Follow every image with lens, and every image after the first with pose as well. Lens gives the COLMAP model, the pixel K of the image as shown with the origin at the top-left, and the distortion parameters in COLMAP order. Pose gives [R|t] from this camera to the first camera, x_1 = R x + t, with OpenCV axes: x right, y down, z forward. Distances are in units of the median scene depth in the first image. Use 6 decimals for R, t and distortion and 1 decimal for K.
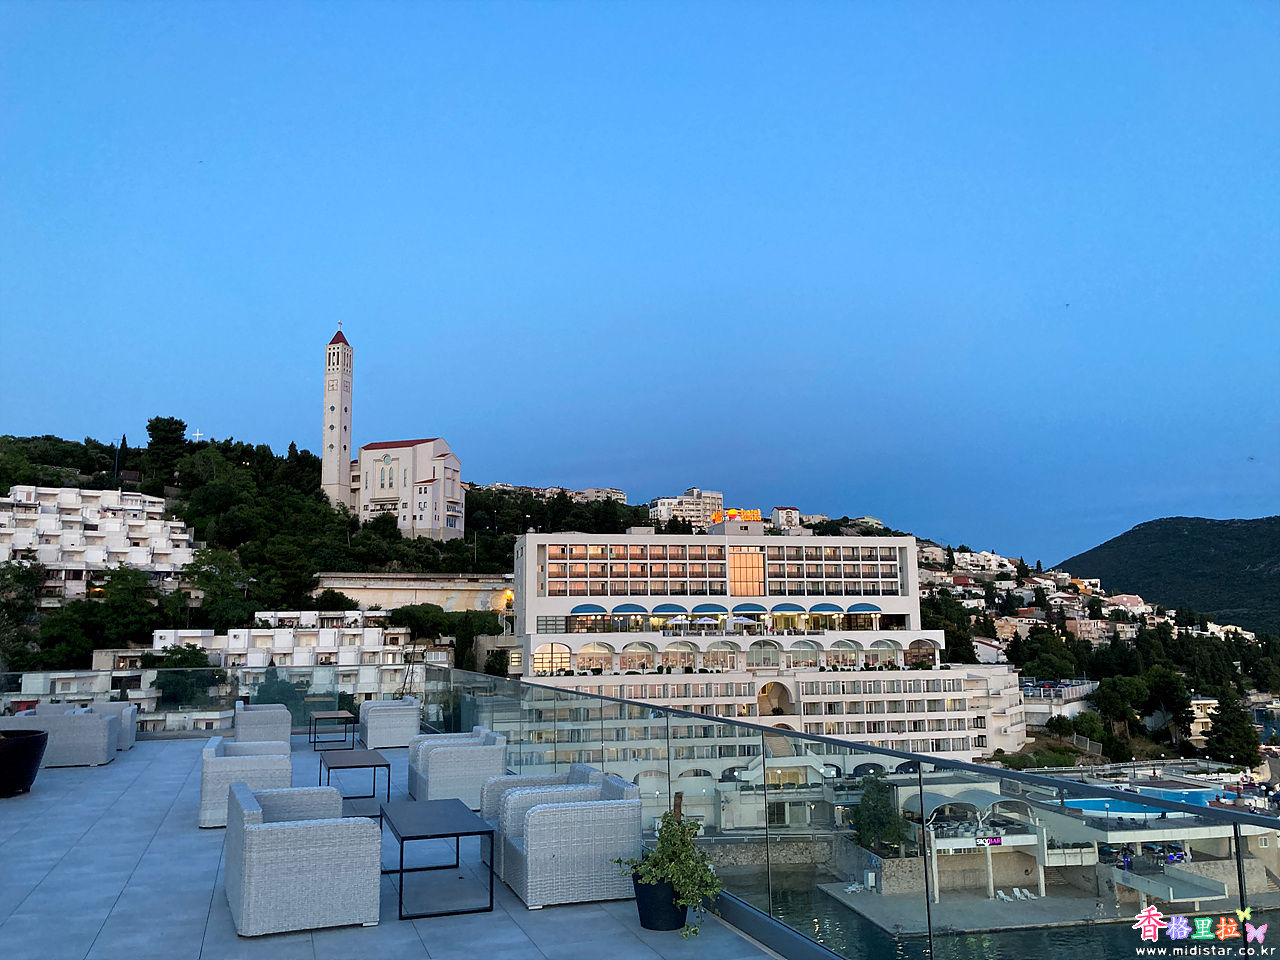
lens RADIAL K [[1051.9, 0, 630.0], [0, 1051.9, 478.5], [0, 0, 1]] dist [0.061835, -0.112522]
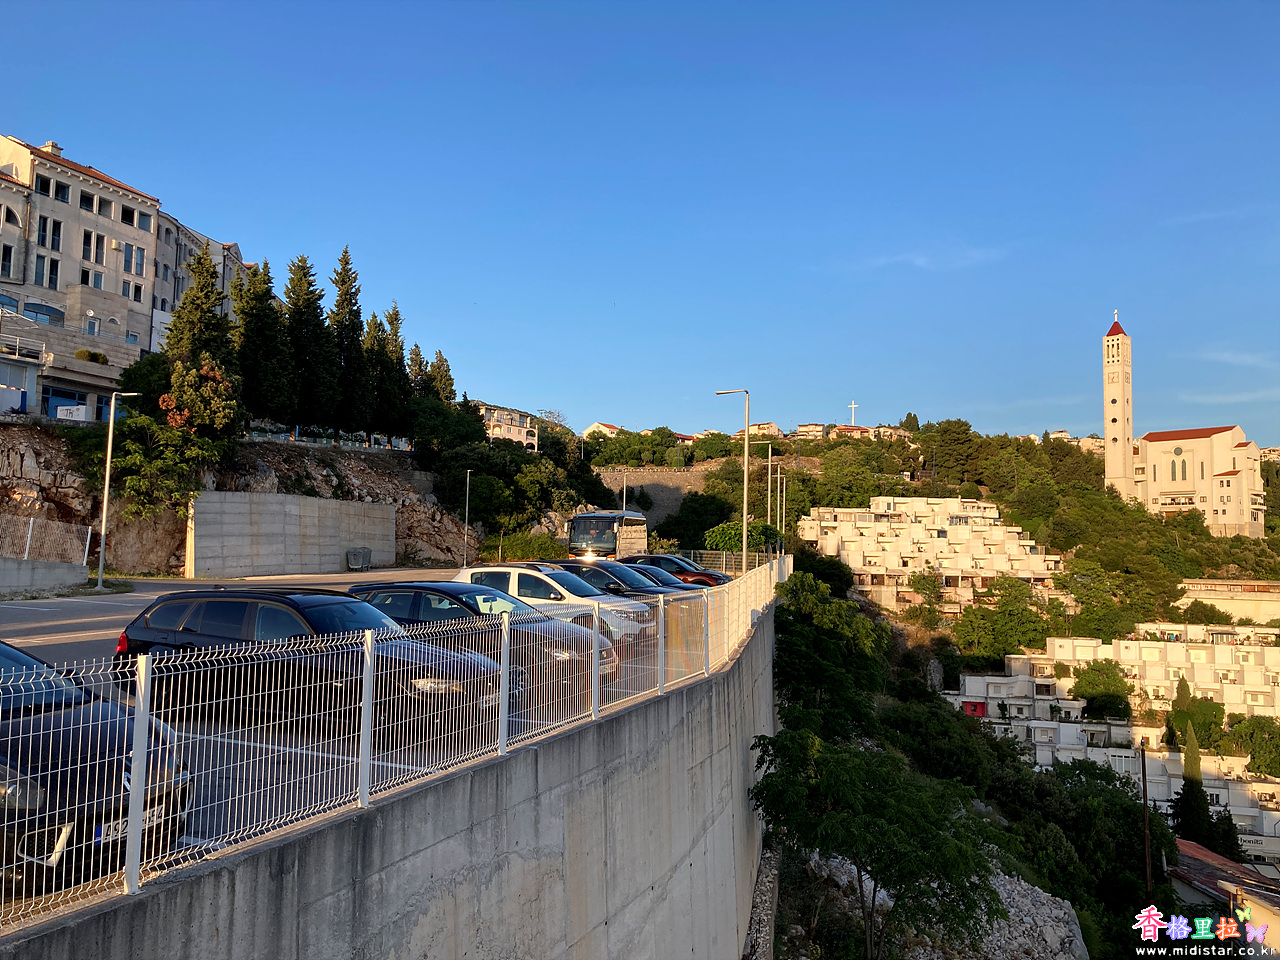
lens RADIAL K [[1054.7, 0, 640.0], [0, 1054.7, 480.0], [0, 0, 1]] dist [0.022516, 0.003356]
pose [[0.873178, -0.014358, -0.487189, -0.267949], [0.040933, 0.998195, 0.043947, -0.078302], [0.485679, -0.058315, 0.872190, -0.130099]]
